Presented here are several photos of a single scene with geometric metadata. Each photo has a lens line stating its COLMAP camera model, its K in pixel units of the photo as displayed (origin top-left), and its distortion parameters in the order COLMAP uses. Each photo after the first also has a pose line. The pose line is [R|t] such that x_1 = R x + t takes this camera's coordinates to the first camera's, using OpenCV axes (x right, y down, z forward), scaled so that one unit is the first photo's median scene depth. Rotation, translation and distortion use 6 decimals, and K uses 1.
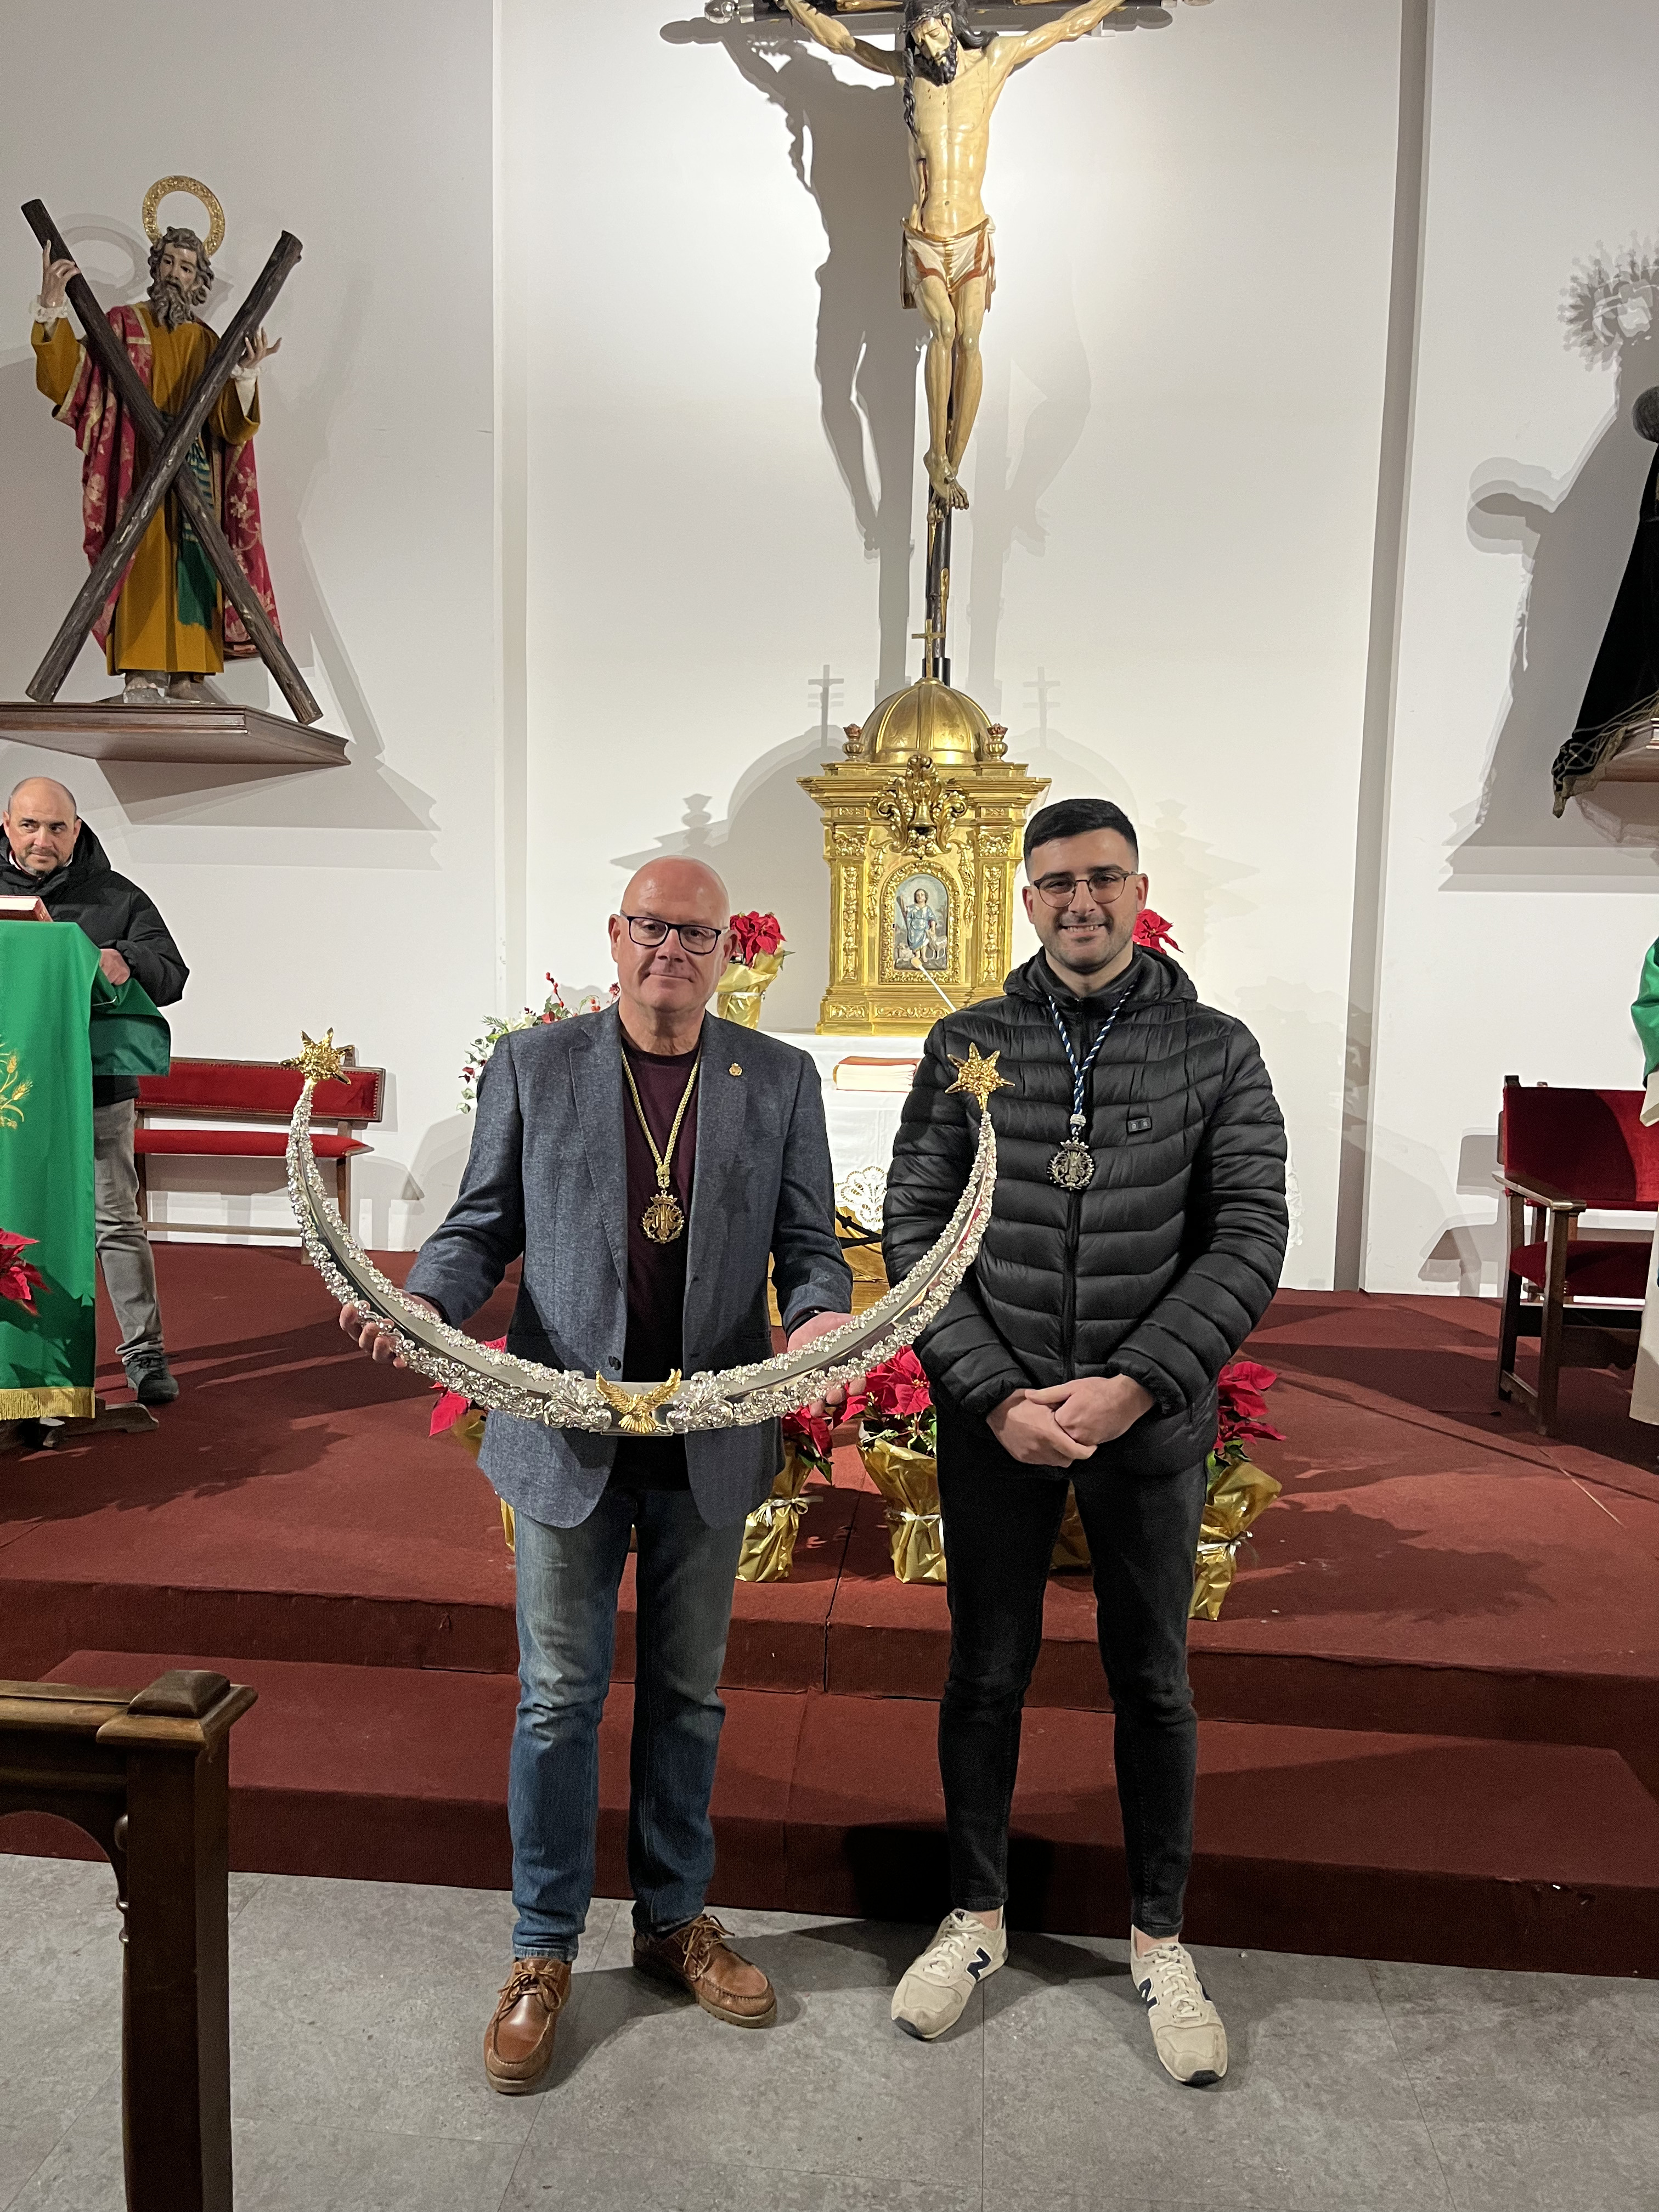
lens RADIAL K [[1680.9, 0, 839.4], [0, 1680.9, 1107.1], [0, 0, 1]] dist [0.056853, -0.085535]
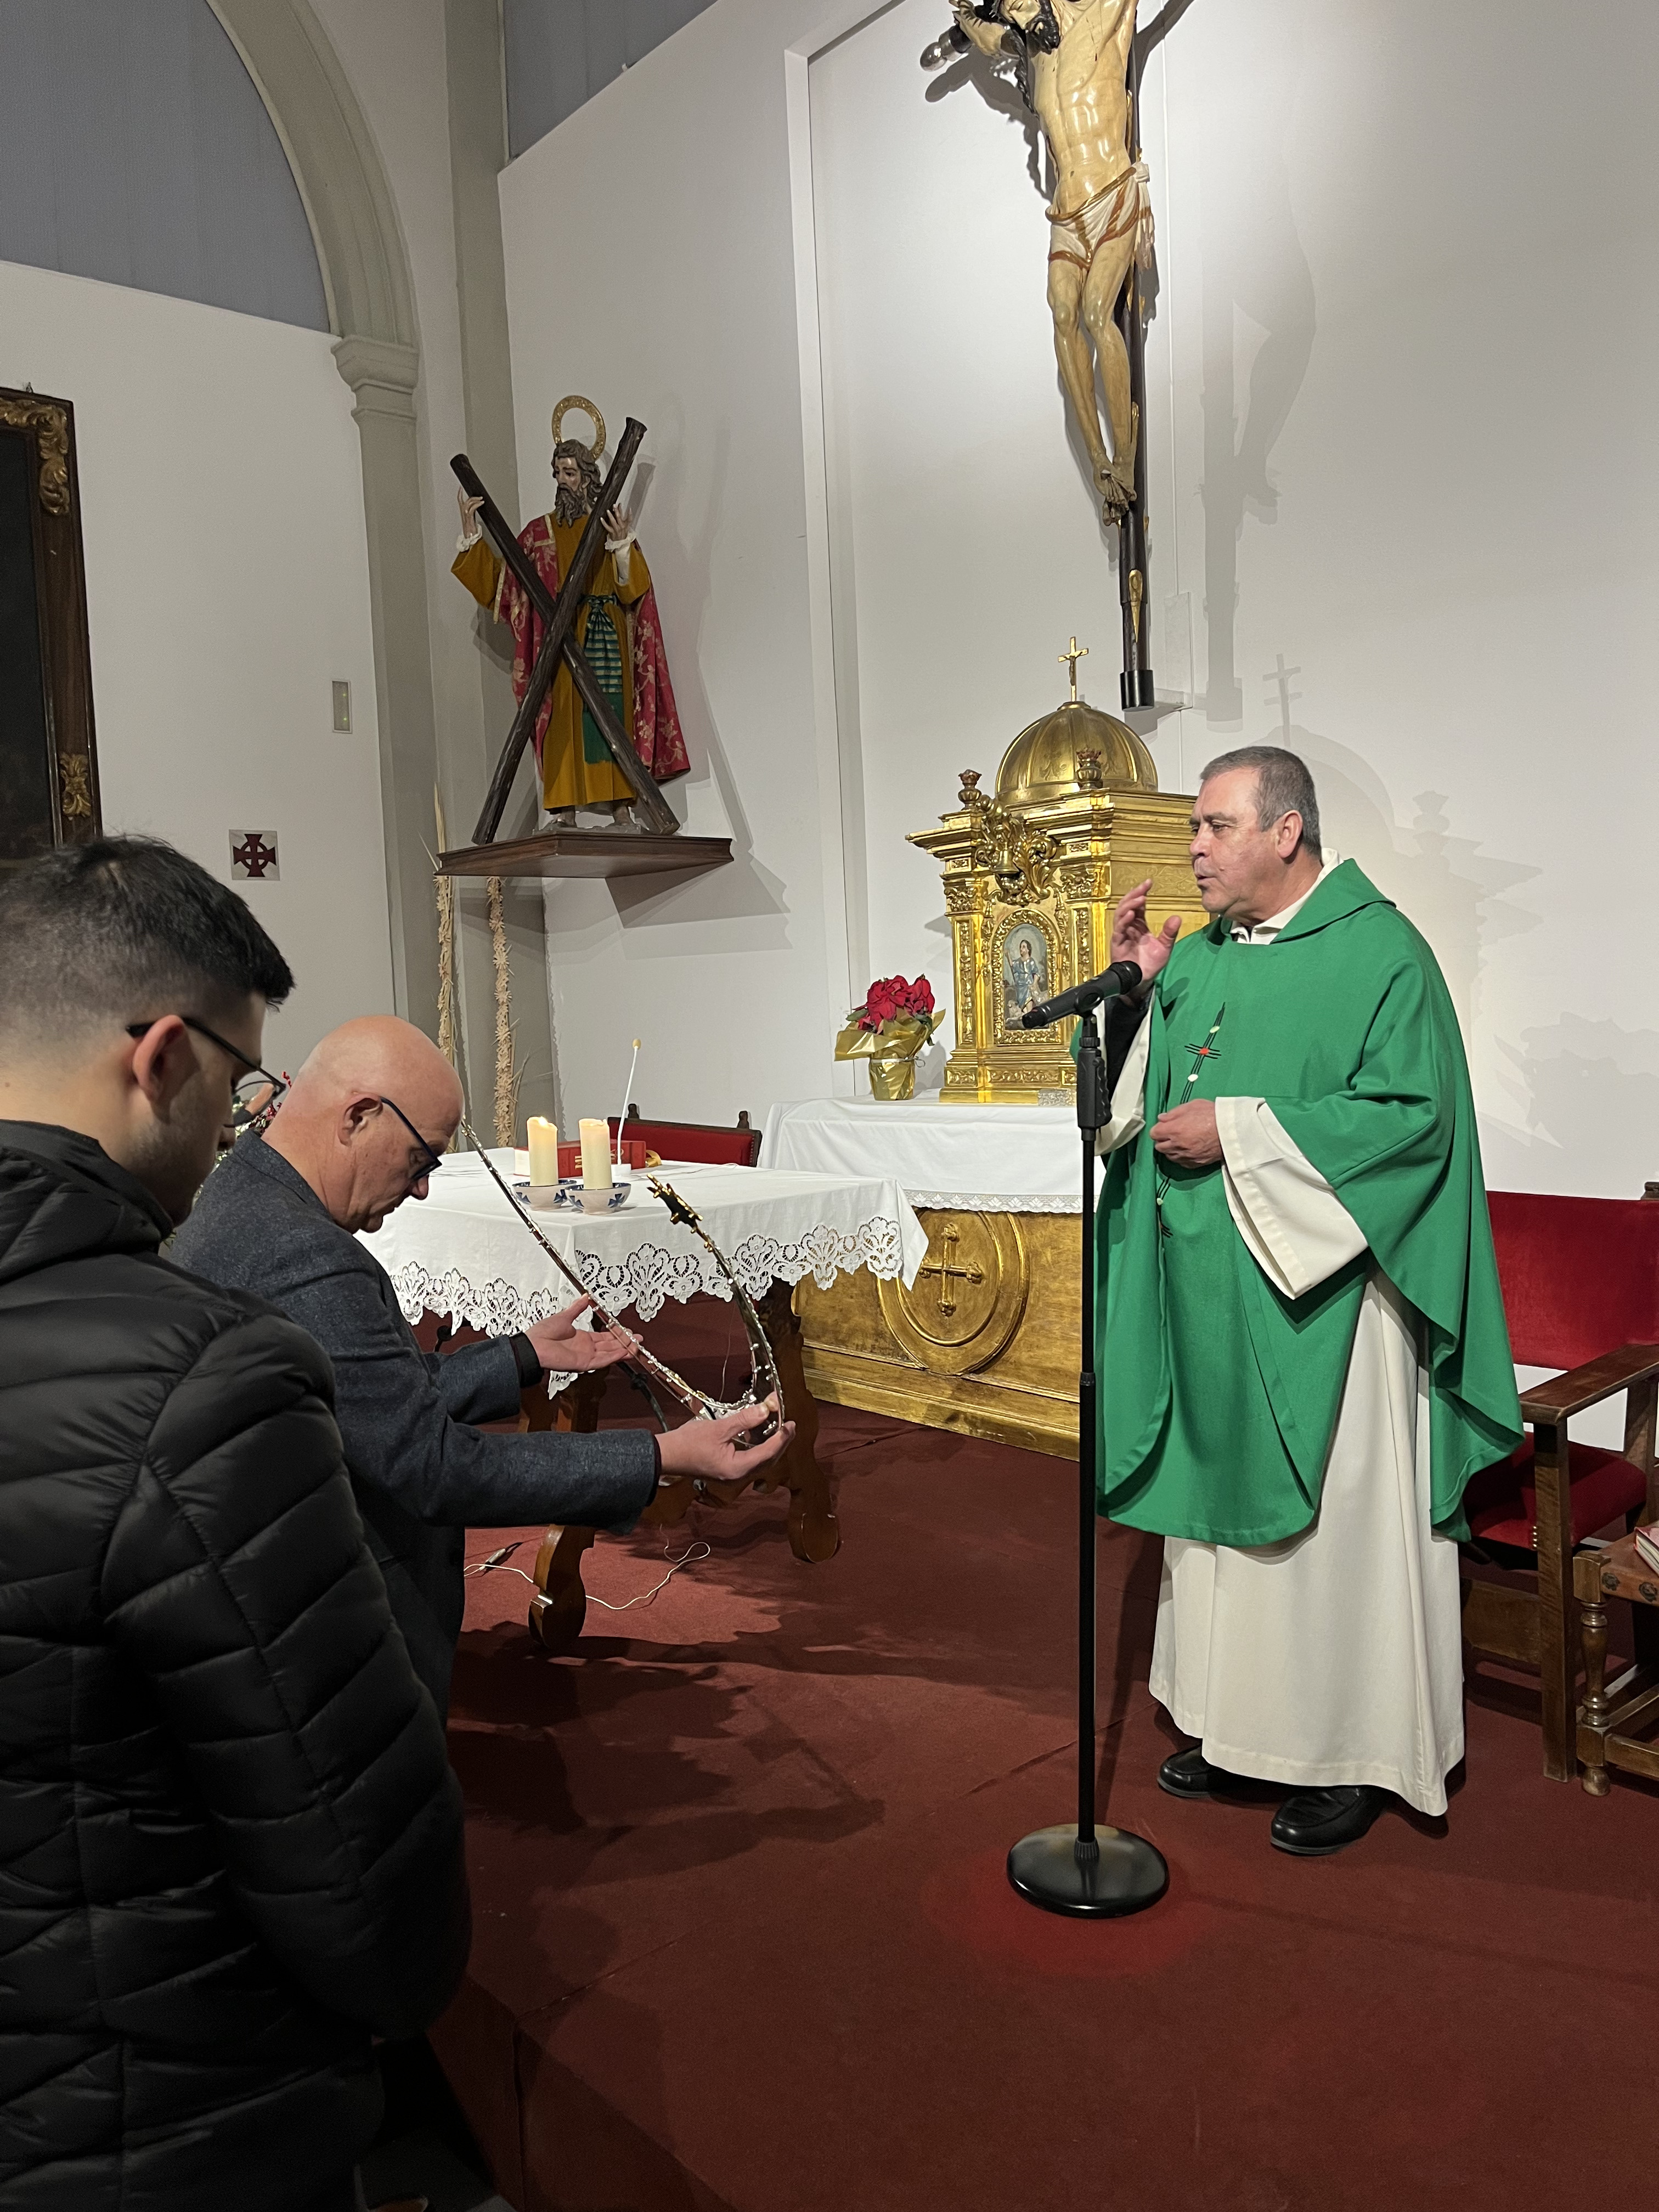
lens RADIAL K [[1680.9, 0, 836.6], [0, 1680.9, 1108.7], [0, 0, 1]] dist [0.056853, -0.085535]
pose [[0.713112, -0.004486, -0.701036, 0.554571], [-0.008221, 0.999857, -0.014761, -0.022975], [0.701002, 0.016289, 0.712973, 0.260962]]
